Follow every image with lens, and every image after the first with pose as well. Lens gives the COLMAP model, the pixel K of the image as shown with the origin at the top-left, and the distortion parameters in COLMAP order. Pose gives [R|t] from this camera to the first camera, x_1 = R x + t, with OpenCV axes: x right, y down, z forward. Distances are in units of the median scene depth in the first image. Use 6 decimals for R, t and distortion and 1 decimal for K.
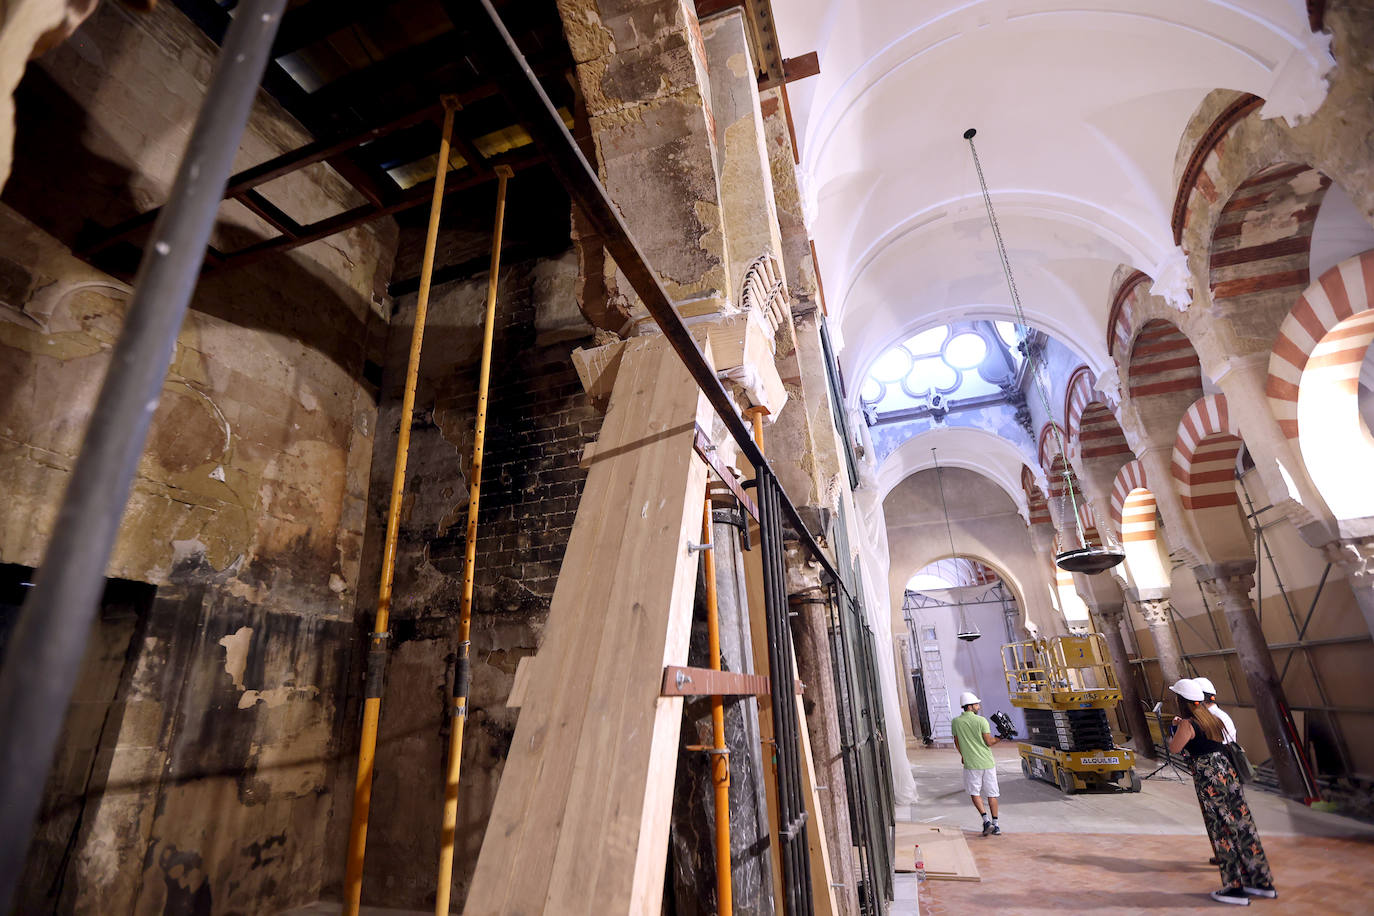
lens RADIAL K [[622.8, 0, 678.4], [0, 622.8, 452.0], [0, 0, 1]] dist [-0.044446, 0.016774]
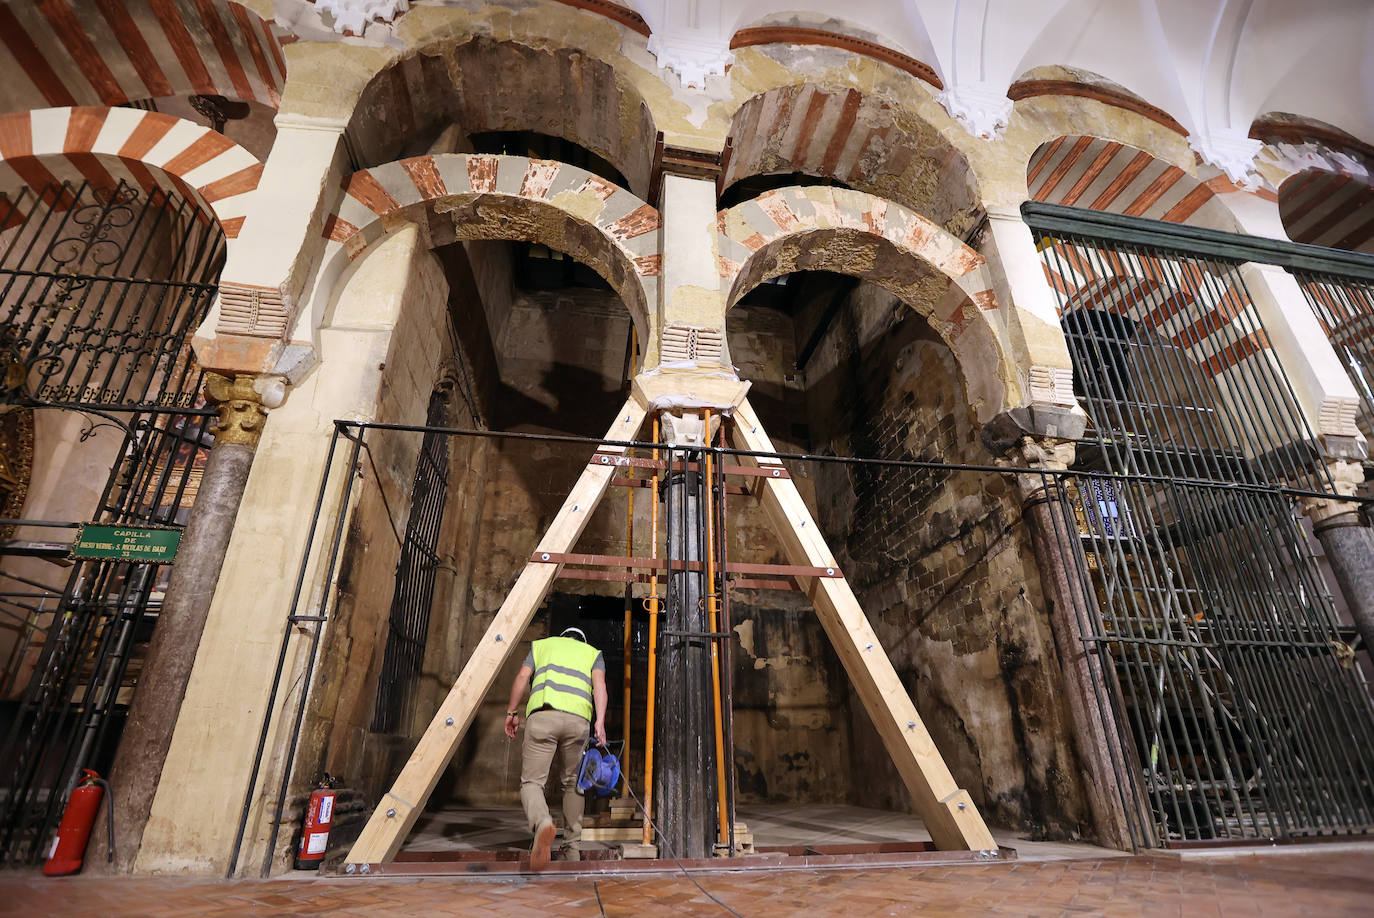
lens RADIAL K [[661.3, 0, 681.4], [0, 661.3, 454.1], [0, 0, 1]] dist [-0.046325, 0.015946]
pose [[0.473454, -0.341089, -0.812096, 0.645546], [0.307864, 0.927910, -0.210246, 0.171034], [0.825264, -0.150473, 0.544331, -0.005419]]
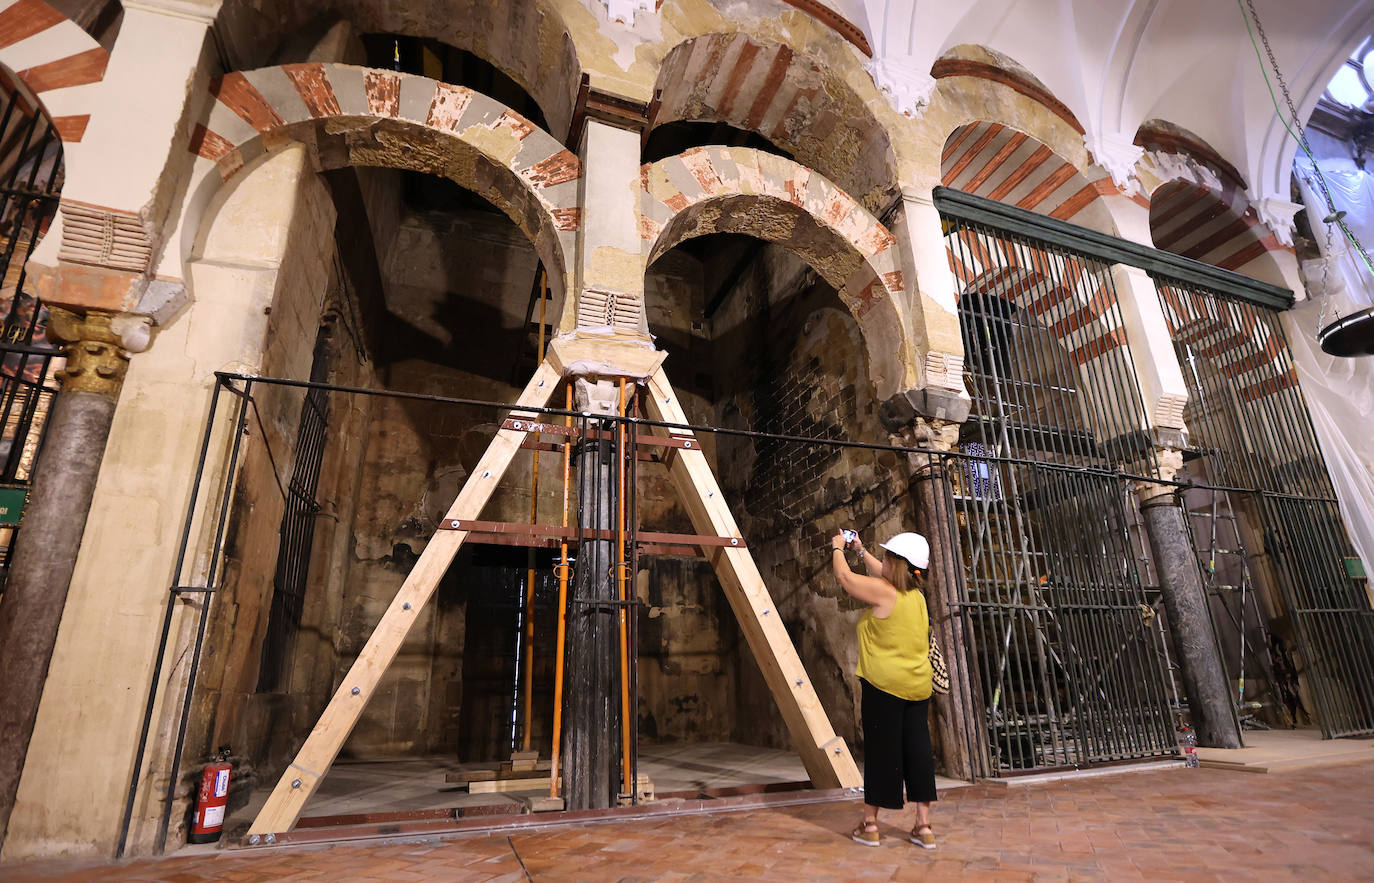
lens RADIAL K [[687.2, 0, 703.3], [0, 687.2, 462.7], [0, 0, 1]] dist [-0.054250, 0.023043]
pose [[0.635568, -0.226469, -0.738082, 0.675552], [0.287654, 0.956637, -0.045828, 0.128215], [0.716456, -0.183186, 0.673153, -0.040150]]
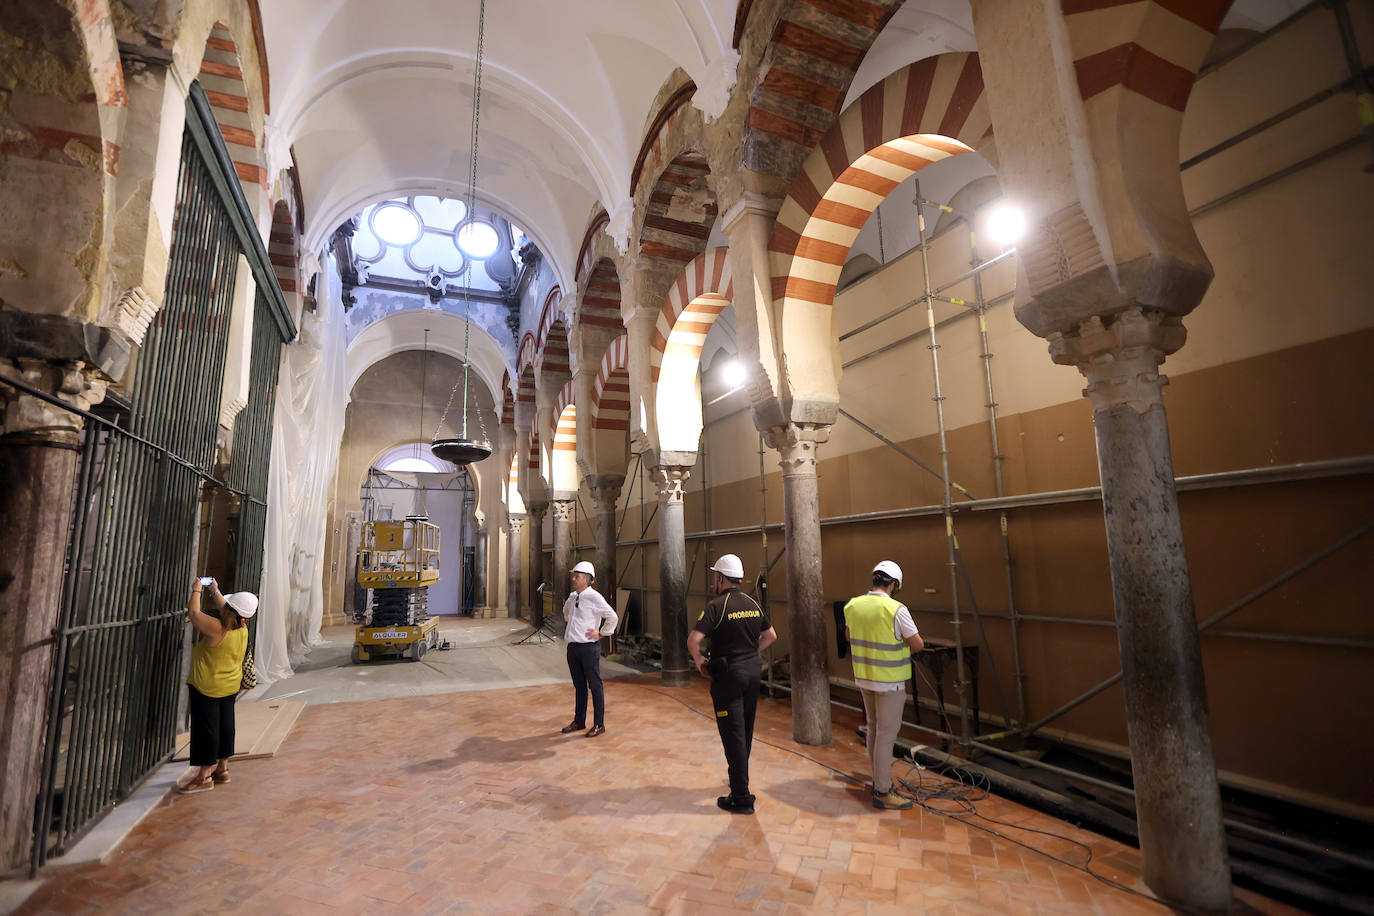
lens RADIAL K [[625.2, 0, 677.5], [0, 625.2, 454.3], [0, 0, 1]] dist [-0.050943, 0.019504]
pose [[0.728290, 0.134822, 0.671875, 0.222365], [-0.255955, 0.963015, 0.084203, -0.000342], [-0.635673, -0.233294, 0.735862, -0.006580]]
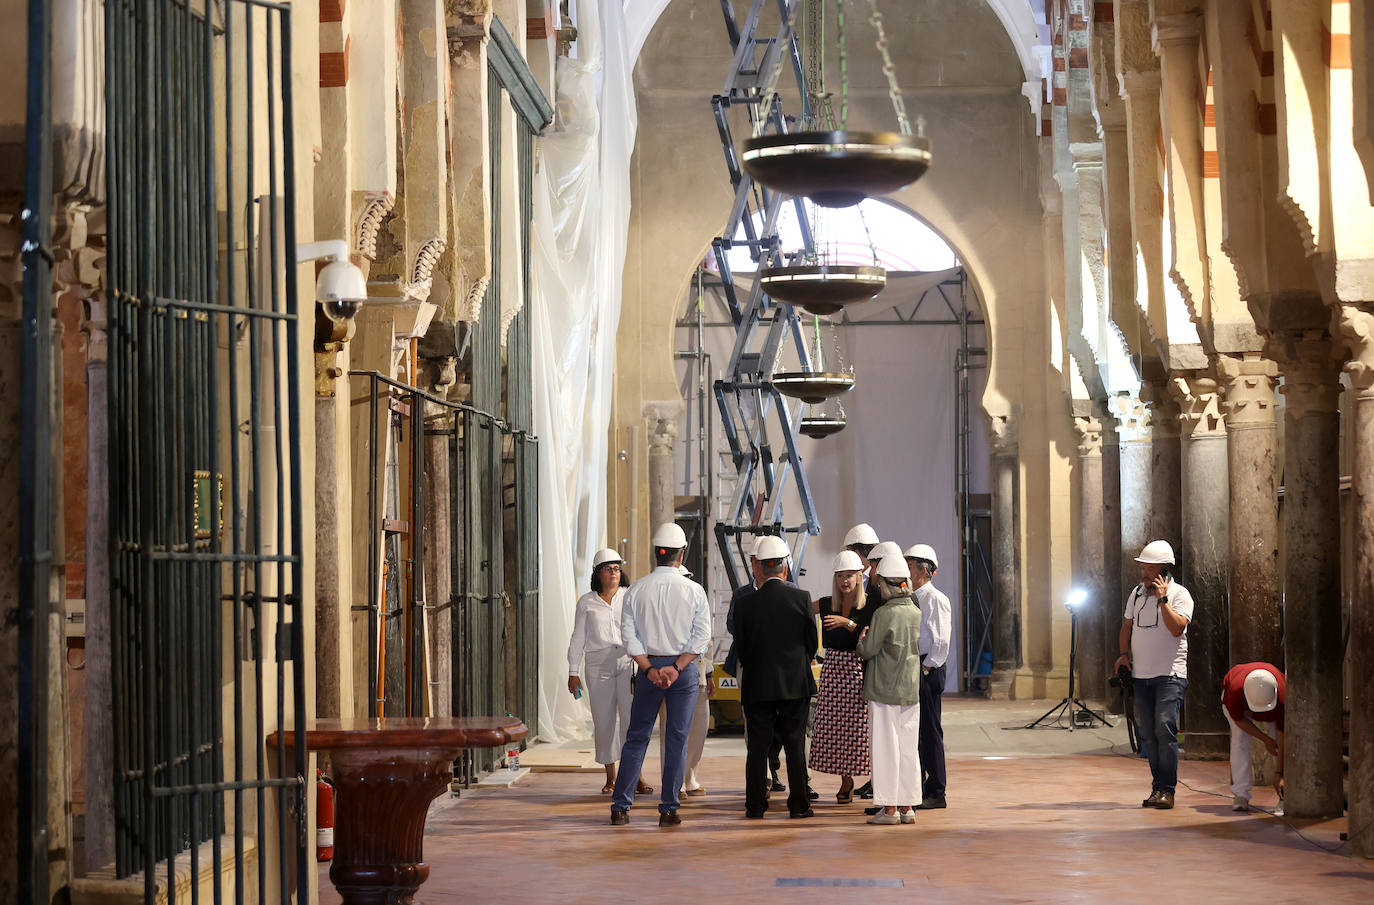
lens RADIAL K [[3842.8, 0, 687.4], [0, 3842.8, 451.3], [0, 0, 1]] dist [-0.136255, 0.940965]
pose [[0.957811, 0.038121, 0.284860, -0.739447], [-0.131418, 0.939566, 0.316142, -1.125595], [-0.255593, -0.340240, 0.904936, -2.998629]]
